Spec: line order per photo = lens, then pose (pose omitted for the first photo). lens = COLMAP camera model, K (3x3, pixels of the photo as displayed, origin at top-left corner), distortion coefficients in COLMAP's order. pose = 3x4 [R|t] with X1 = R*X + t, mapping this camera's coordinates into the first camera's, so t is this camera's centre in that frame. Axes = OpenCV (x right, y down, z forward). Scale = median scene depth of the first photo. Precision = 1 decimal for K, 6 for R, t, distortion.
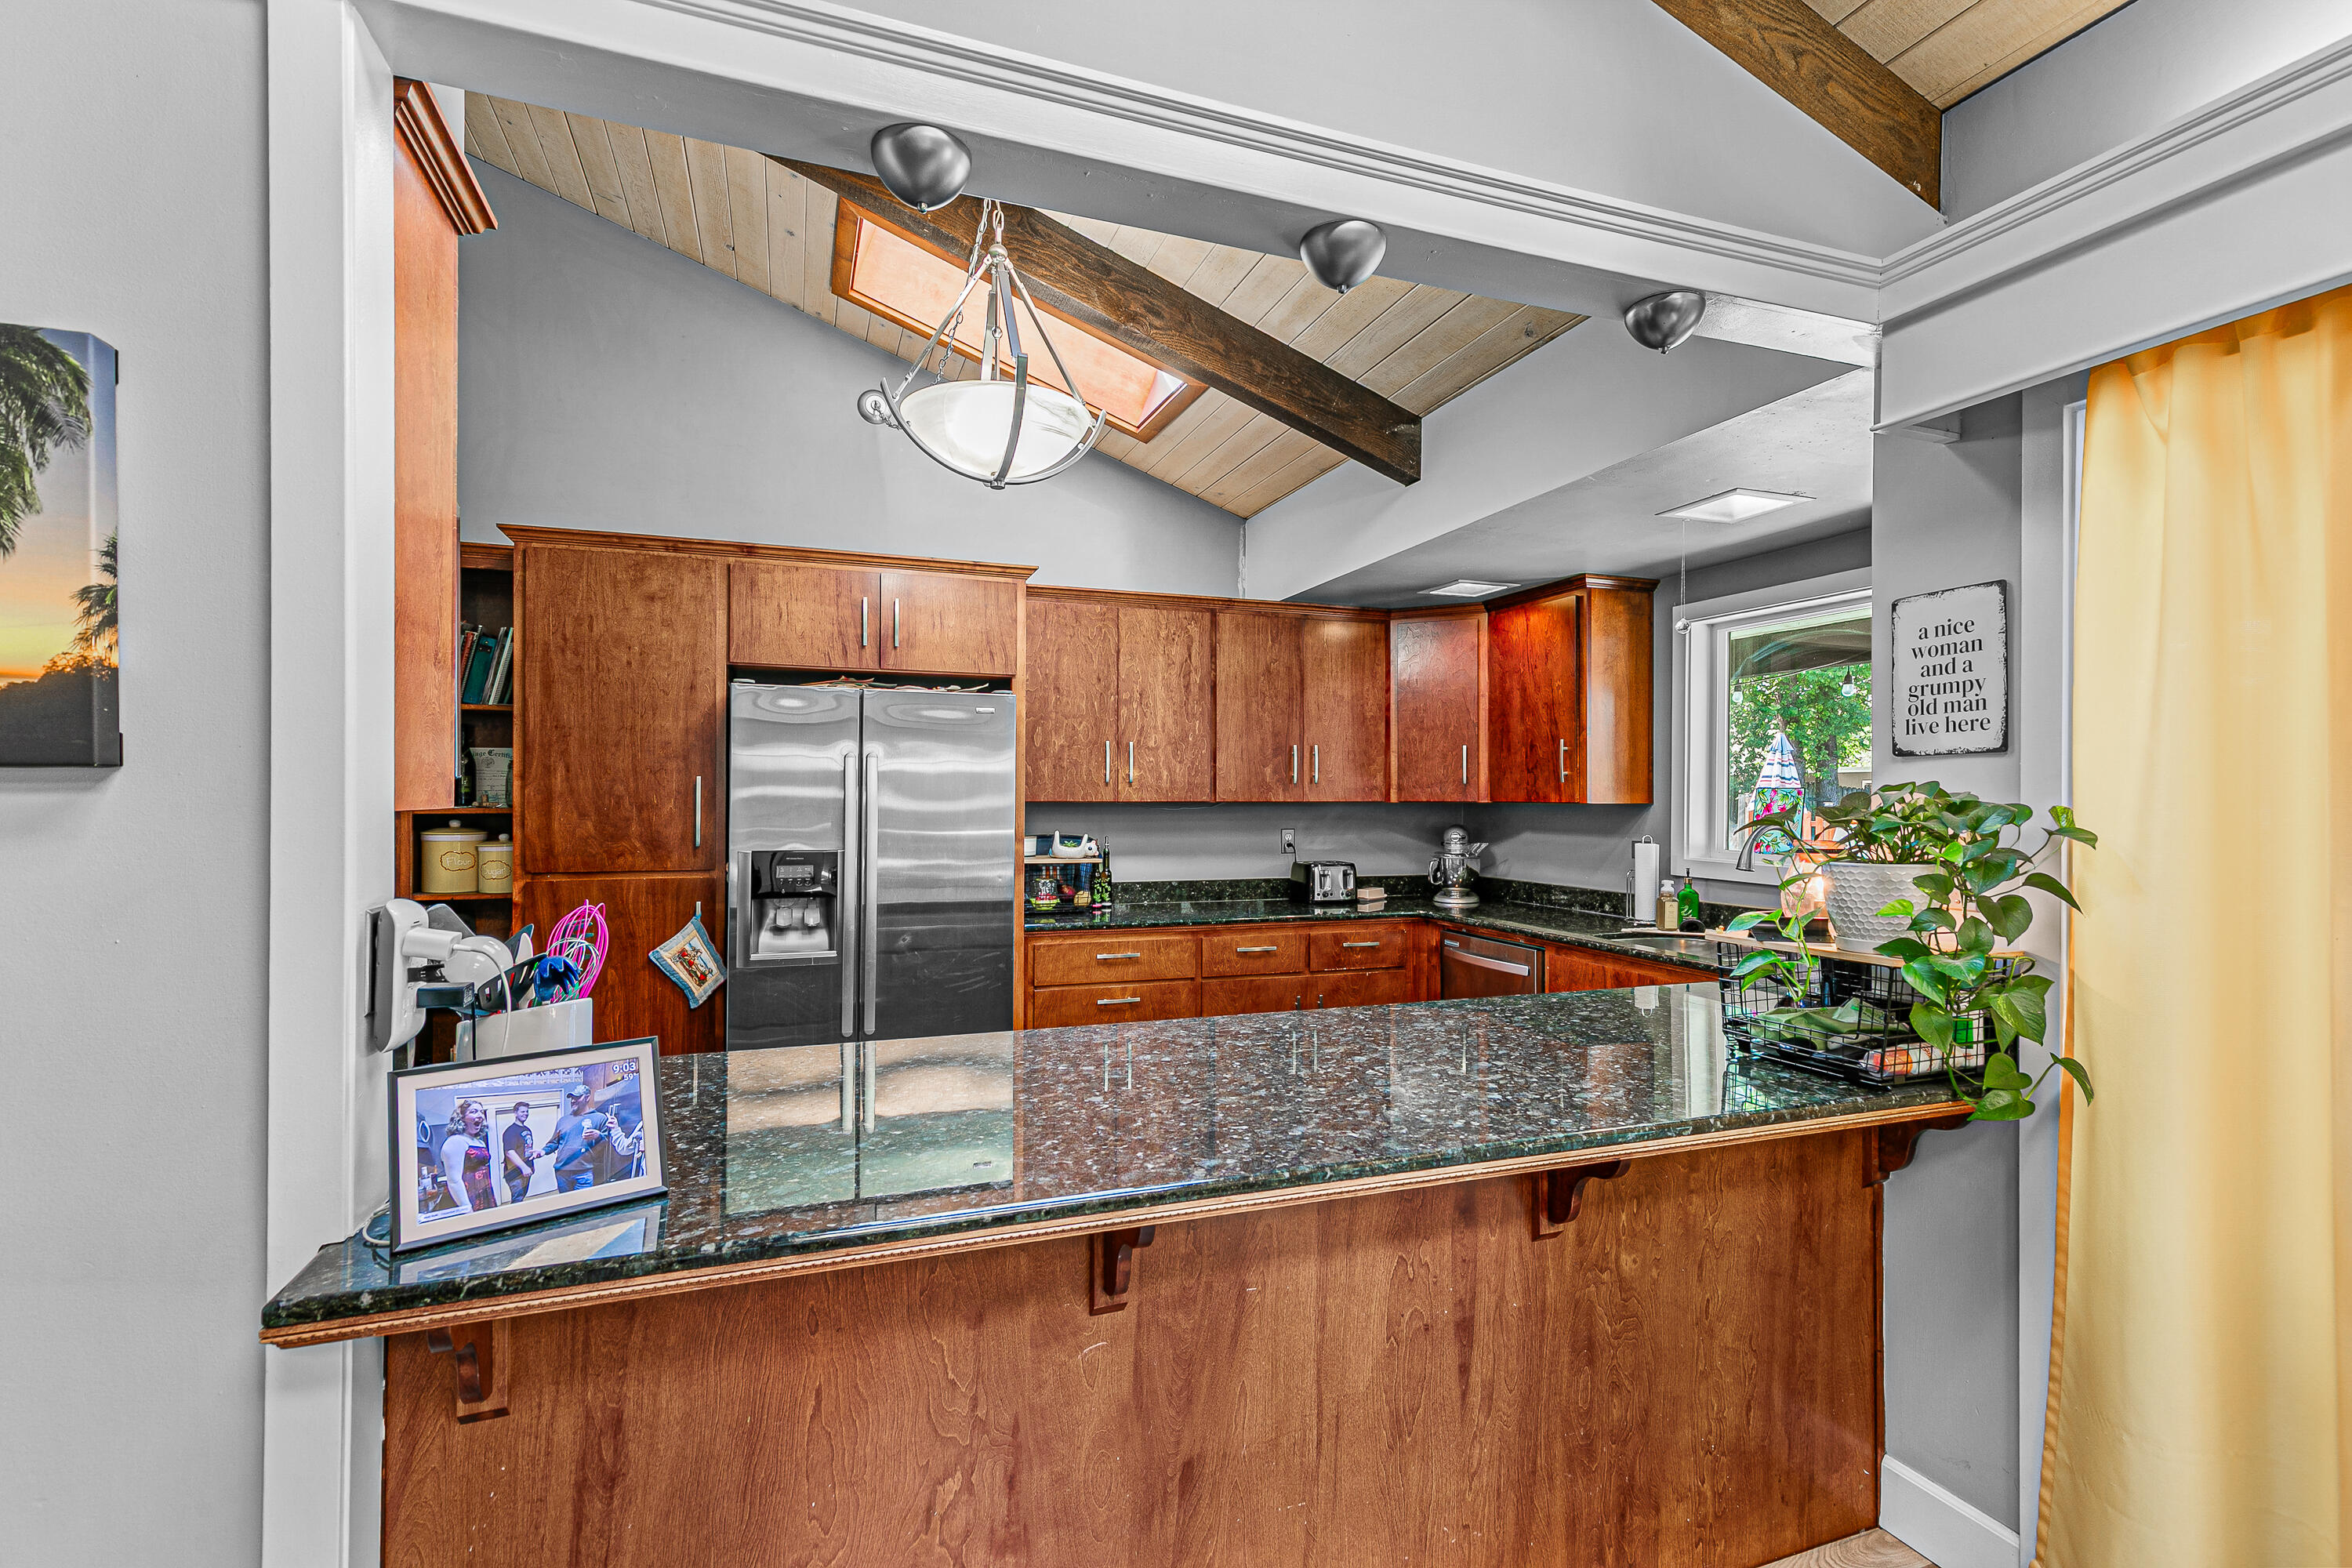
lens RADIAL K [[1060.3, 0, 1164.7], [0, 1060.3, 796.6], [0, 0, 1]] dist [0.000517, -0.000062]
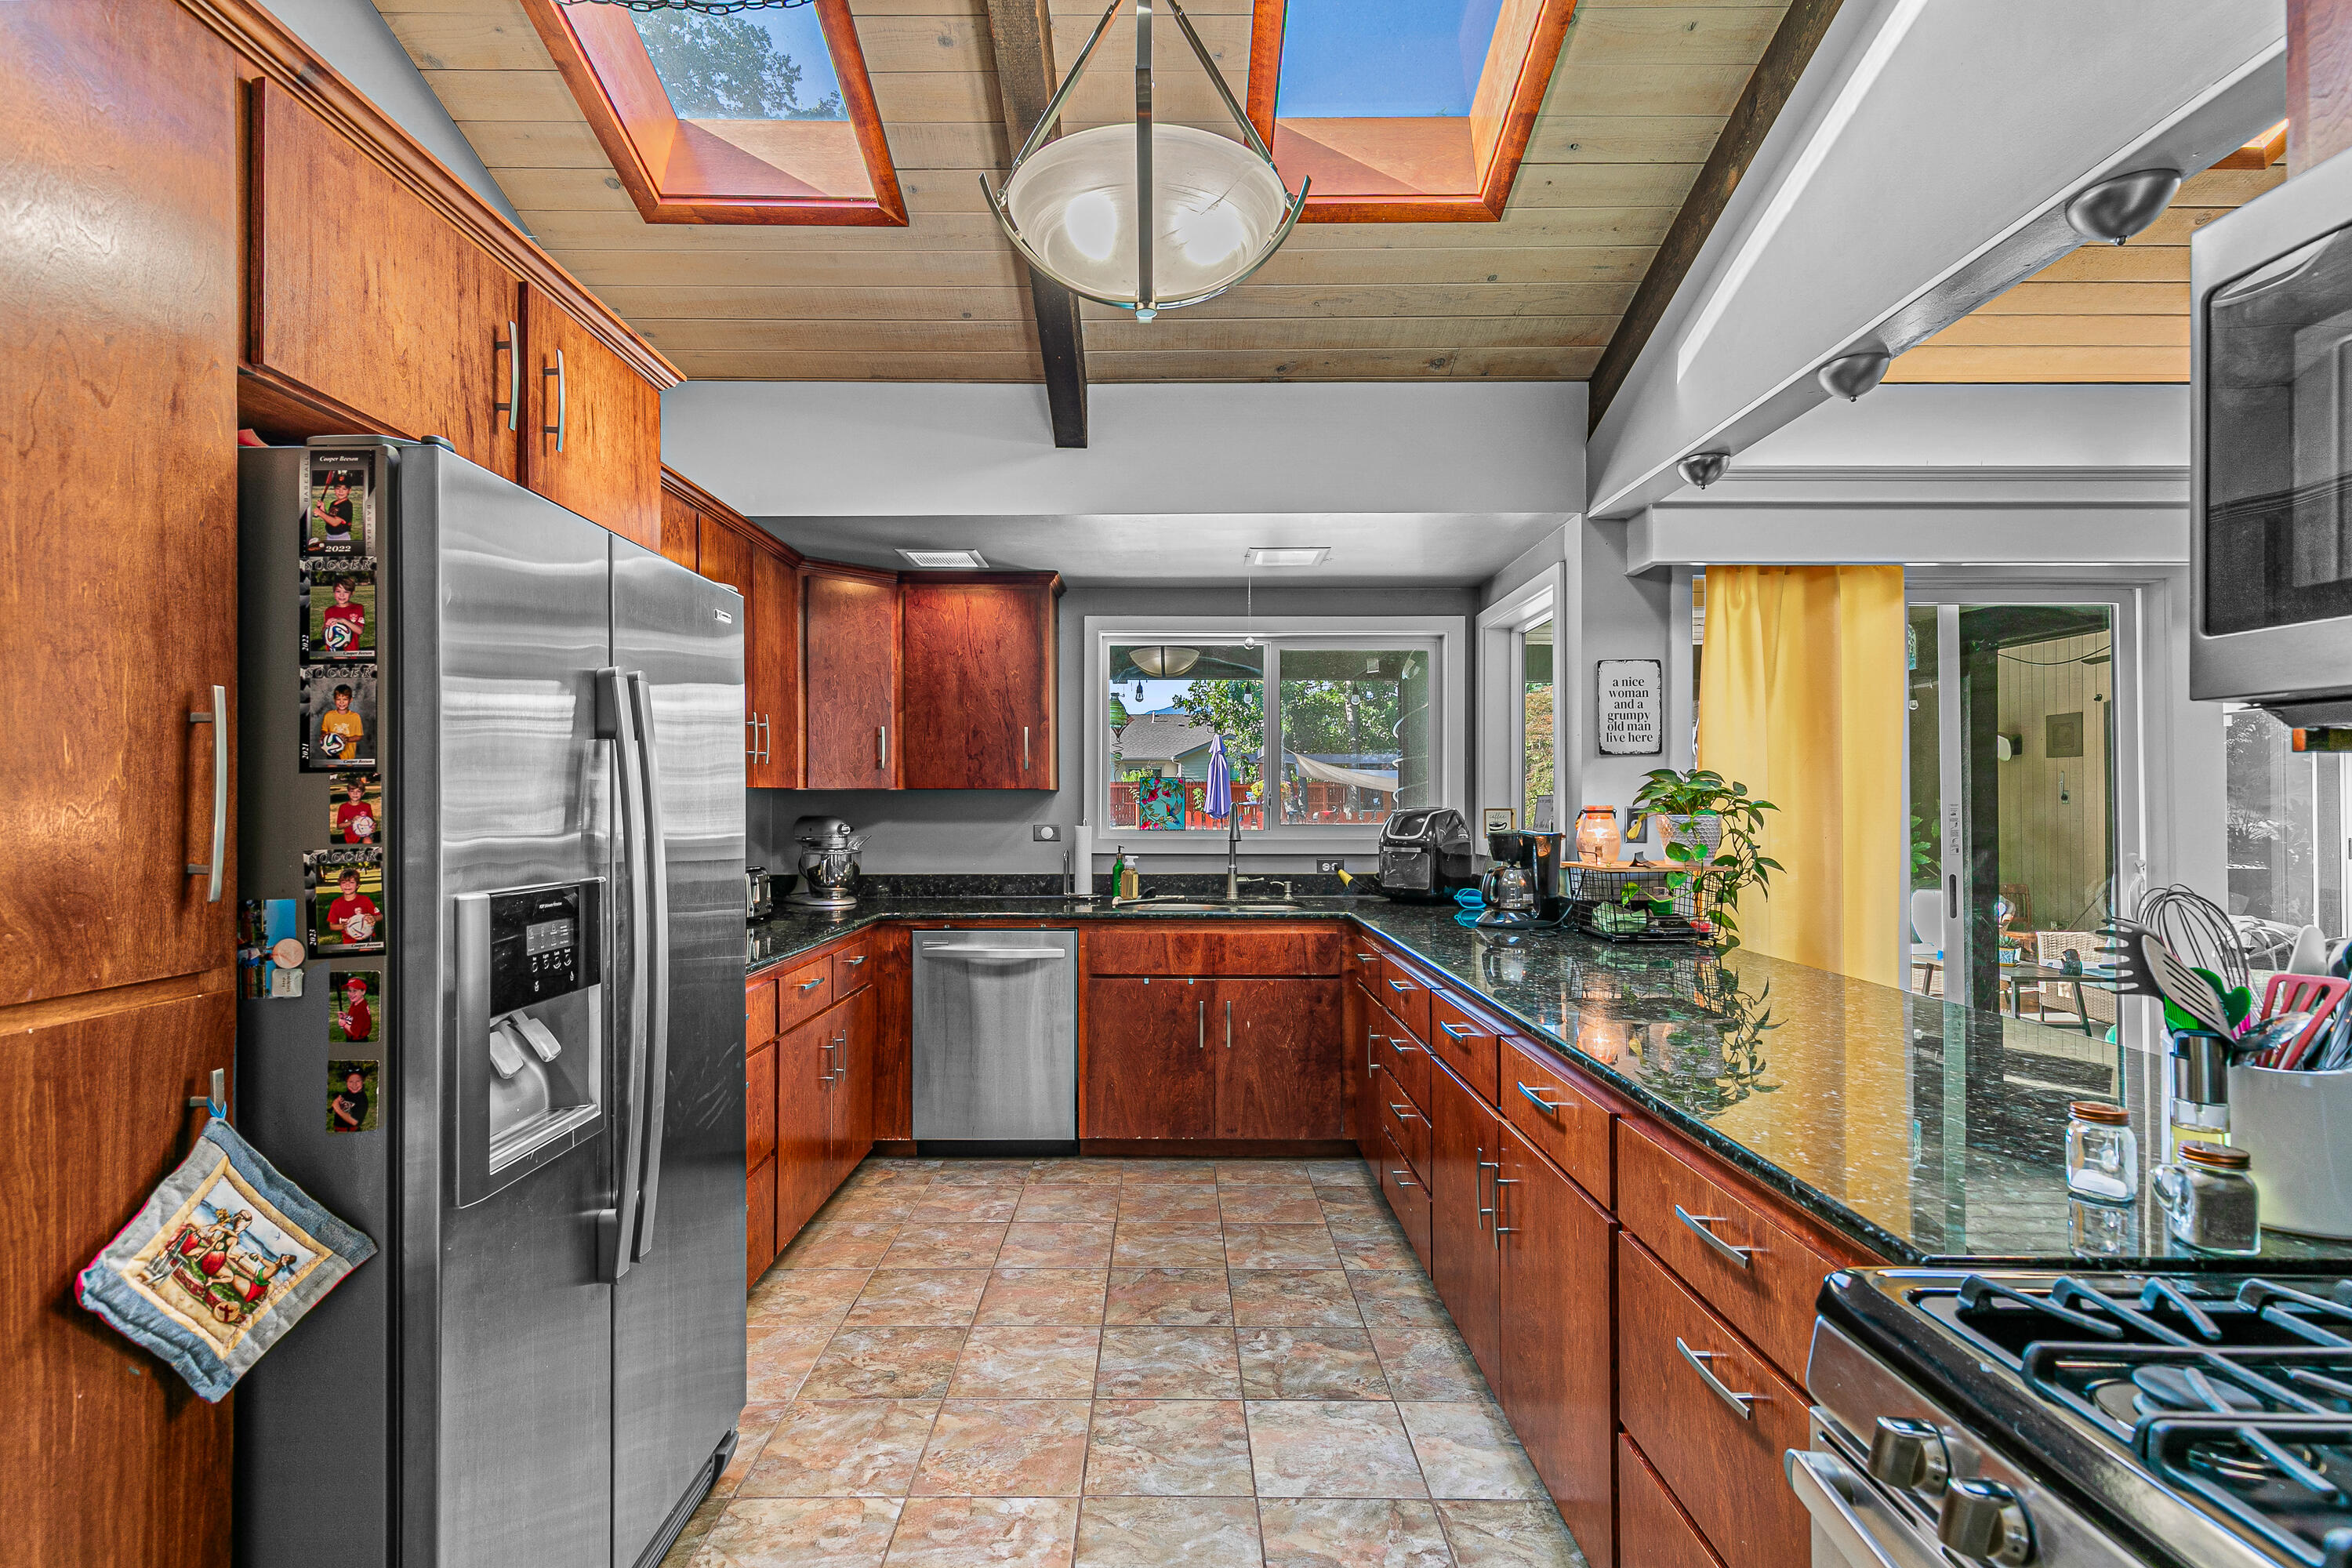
lens RADIAL K [[1060.3, 0, 1164.7], [0, 1060.3, 796.6], [0, 0, 1]] dist [0.000517, -0.000062]
pose [[0.348033, -0.001257, 0.937481, -0.643561], [0.001557, 0.999998, 0.000763, 0.015223], [-0.937481, 0.001194, 0.348035, 0.612733]]
